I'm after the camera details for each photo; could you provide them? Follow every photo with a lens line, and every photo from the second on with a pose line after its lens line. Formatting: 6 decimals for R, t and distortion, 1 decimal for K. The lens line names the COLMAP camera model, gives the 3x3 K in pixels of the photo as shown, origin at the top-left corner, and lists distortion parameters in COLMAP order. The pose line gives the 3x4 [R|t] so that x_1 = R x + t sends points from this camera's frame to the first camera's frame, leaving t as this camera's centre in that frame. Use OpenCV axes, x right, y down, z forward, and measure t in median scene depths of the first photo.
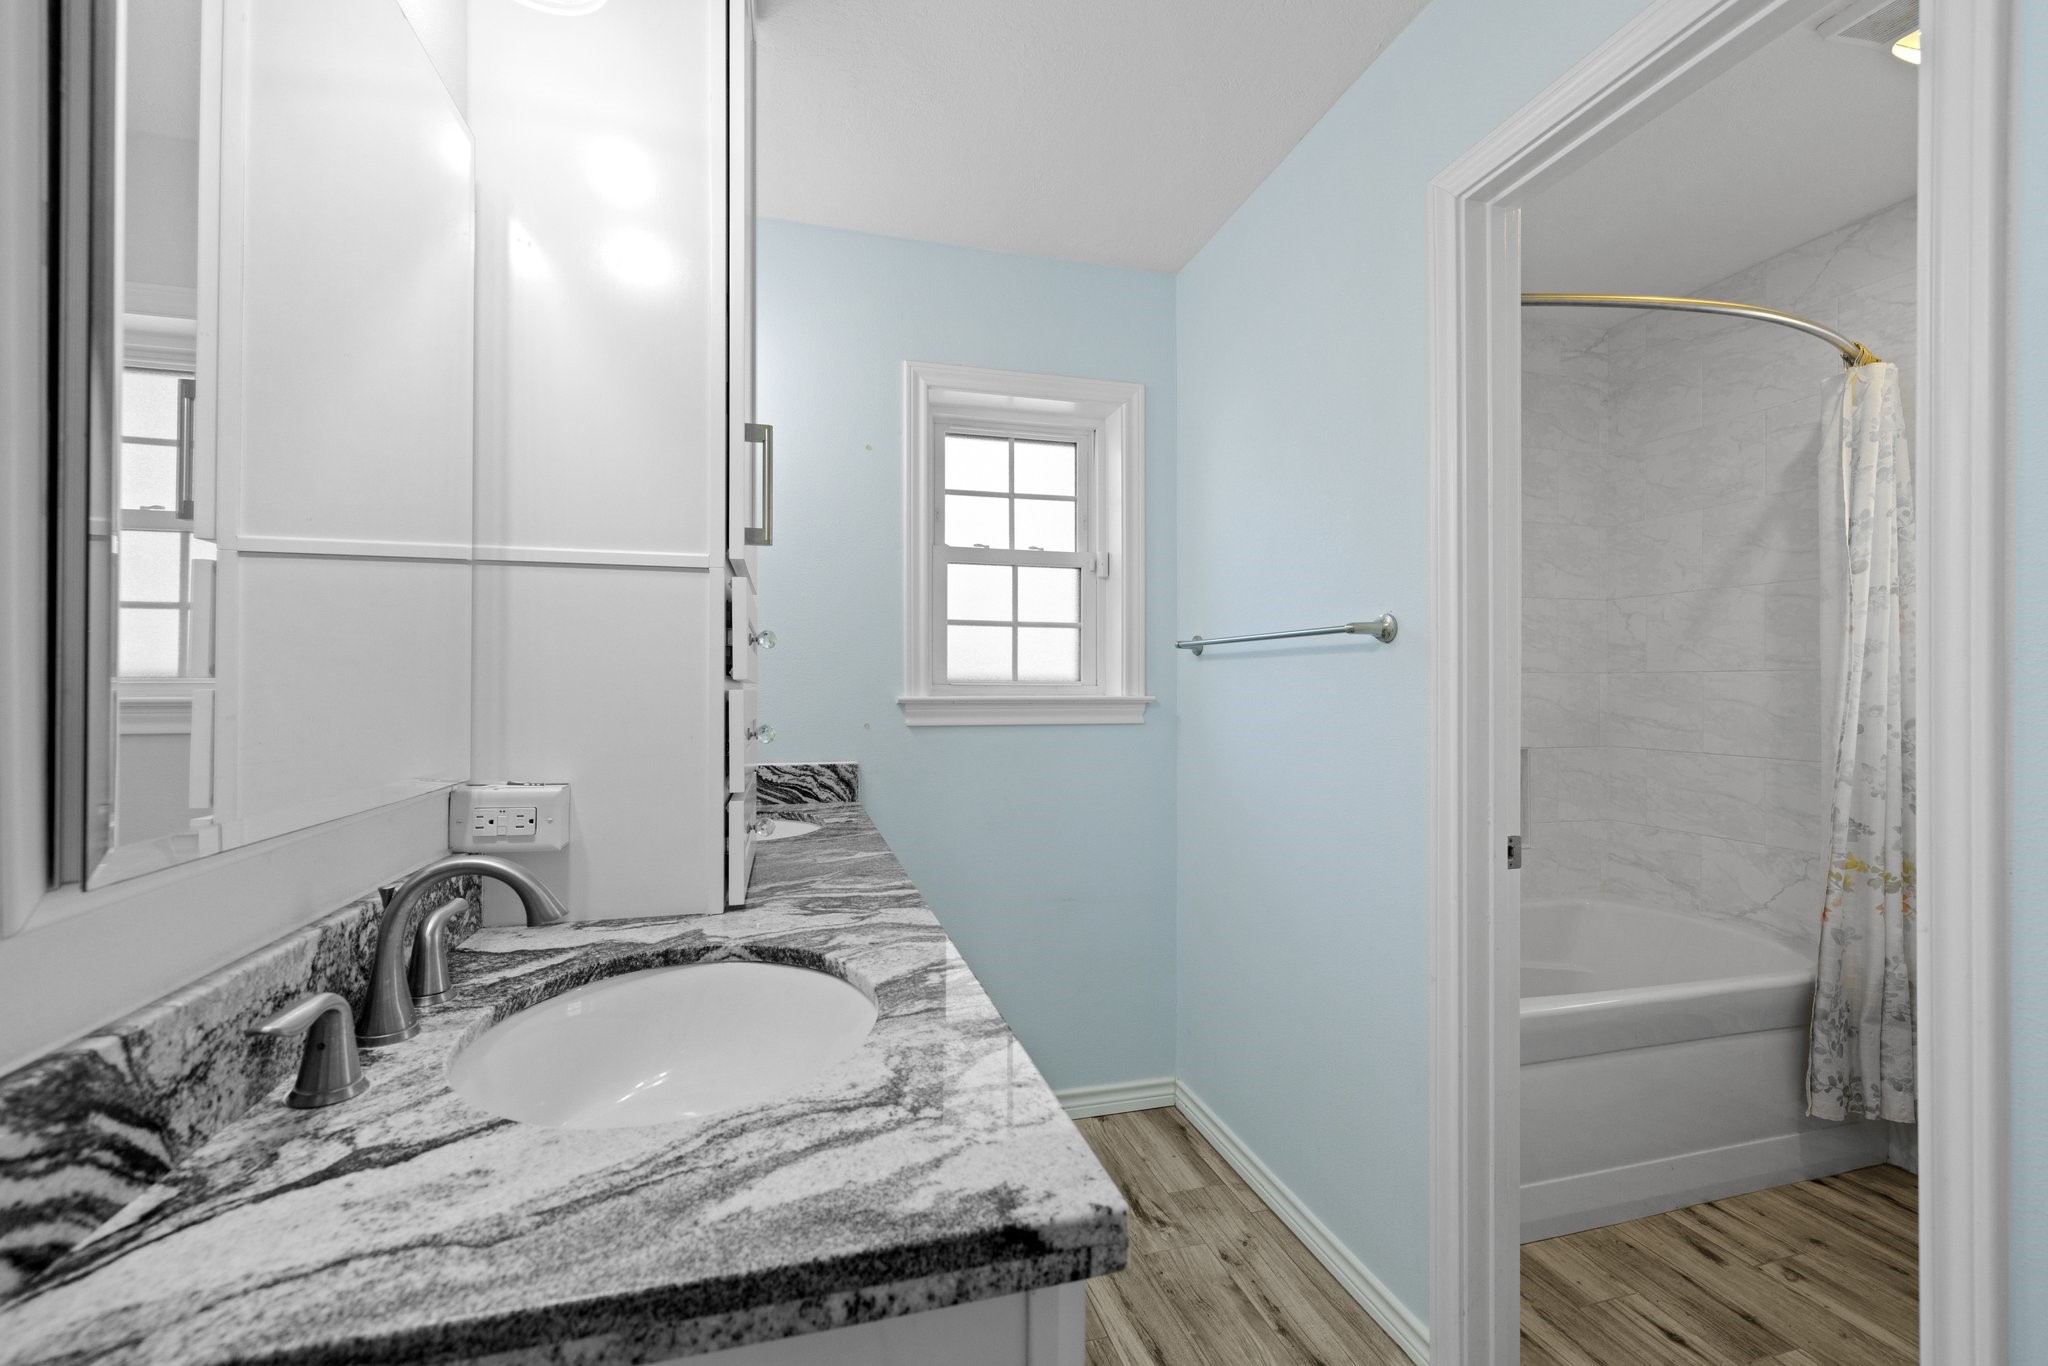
lens RADIAL K [[863.3, 0, 1024.0], [0, 863.3, 683.0], [0, 0, 1]] dist [0.002220, 0.000475]
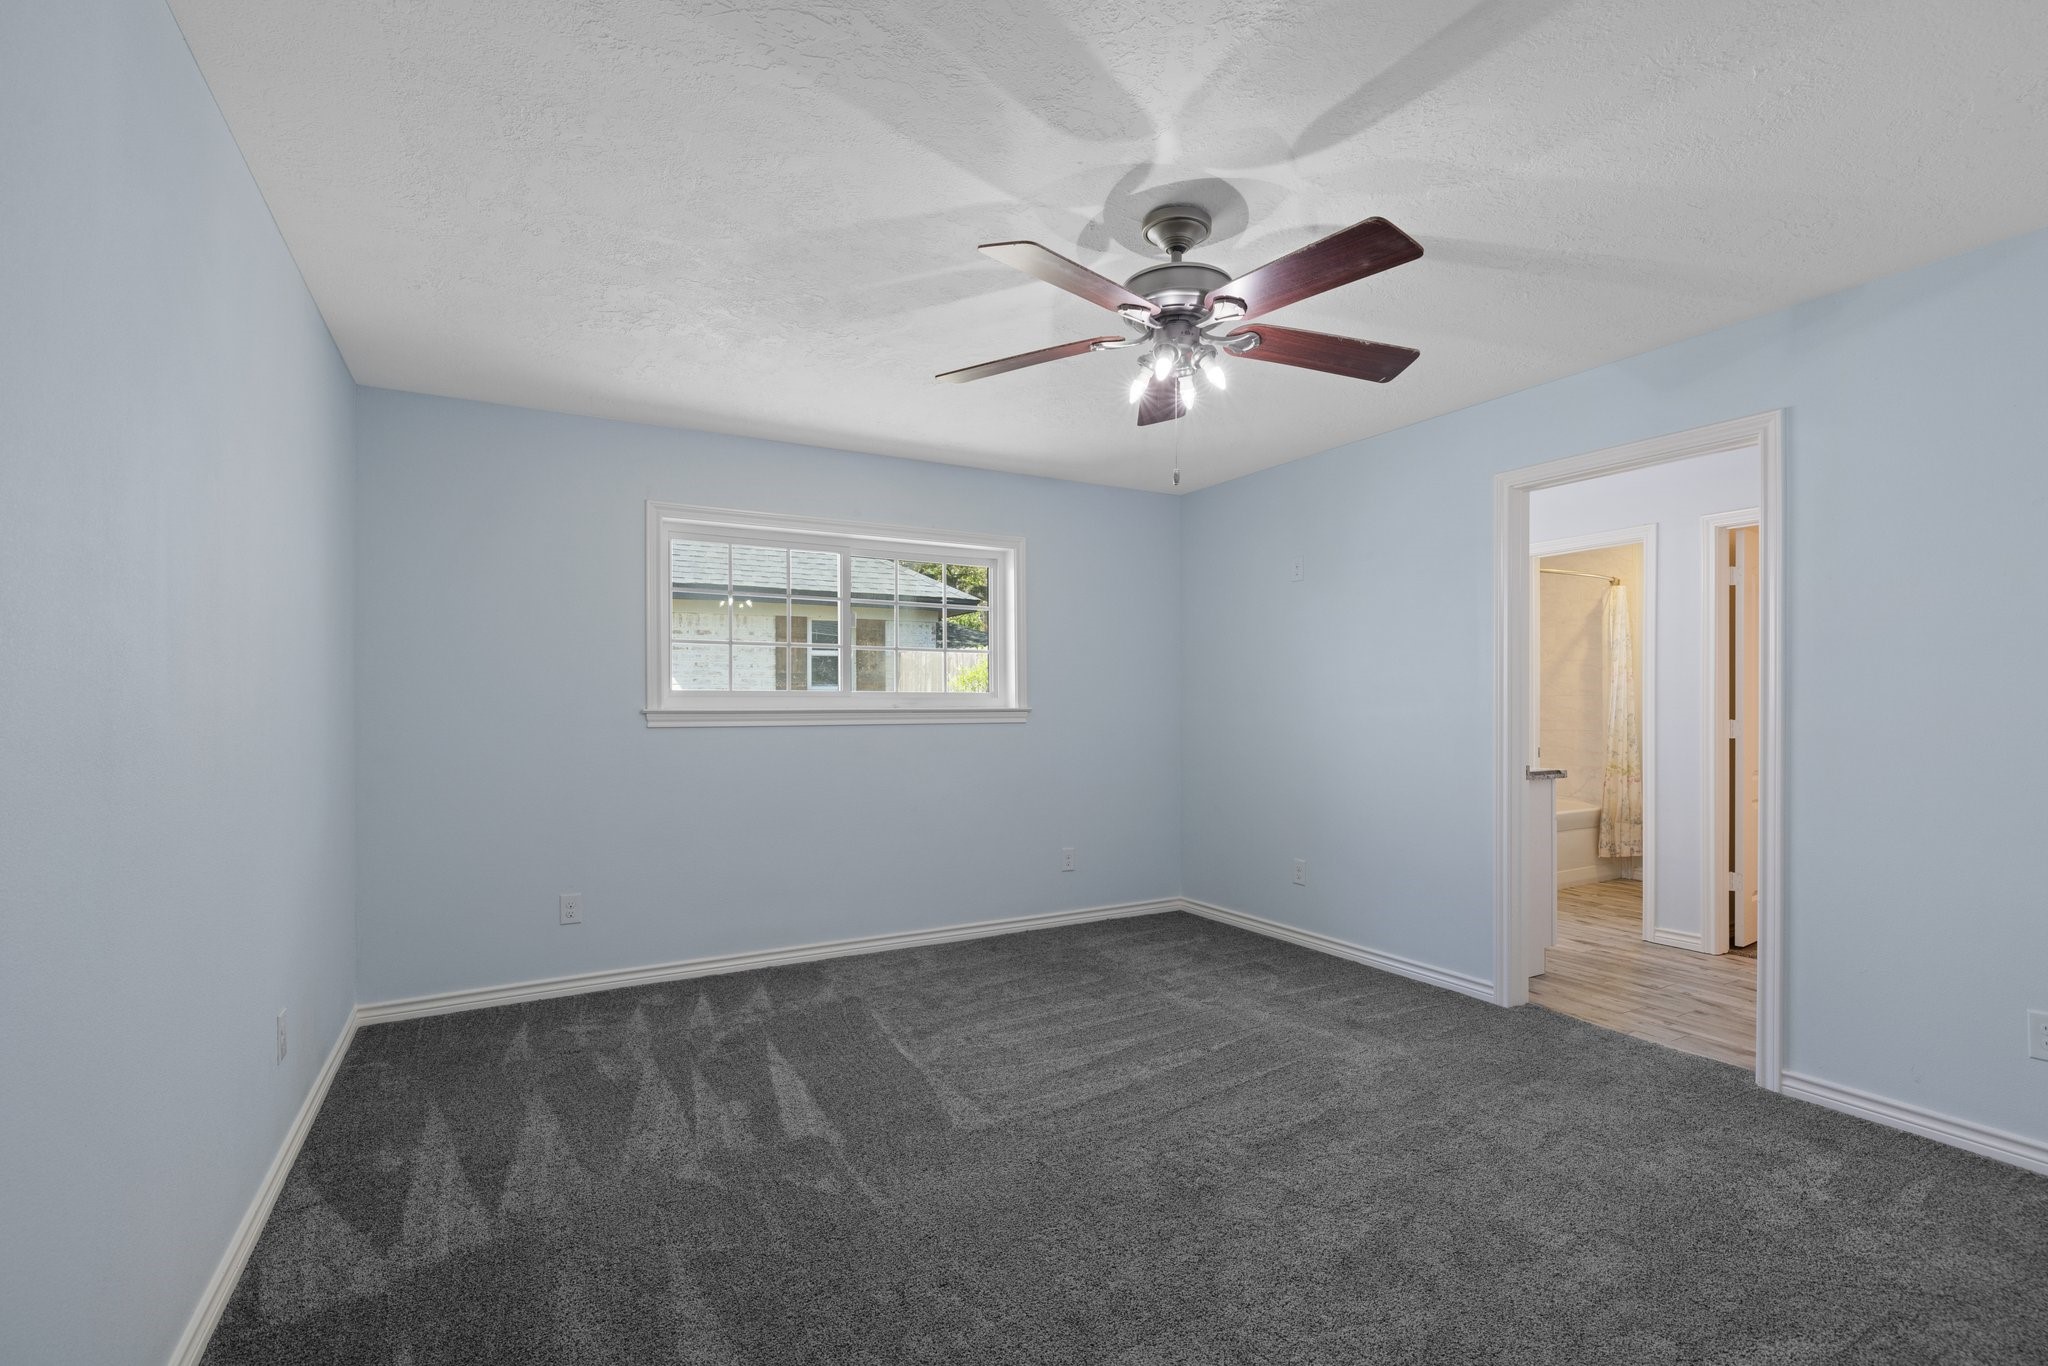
lens RADIAL K [[918.4, 0, 1024.7], [0, 918.4, 703.3], [0, 0, 1]] dist [-0.001494, 0.000185]
pose [[0.969867, -0.004529, 0.243594, -1.583160], [0.002562, 0.999962, 0.008391, -0.021227], [-0.243622, -0.007514, 0.969841, -1.389142]]
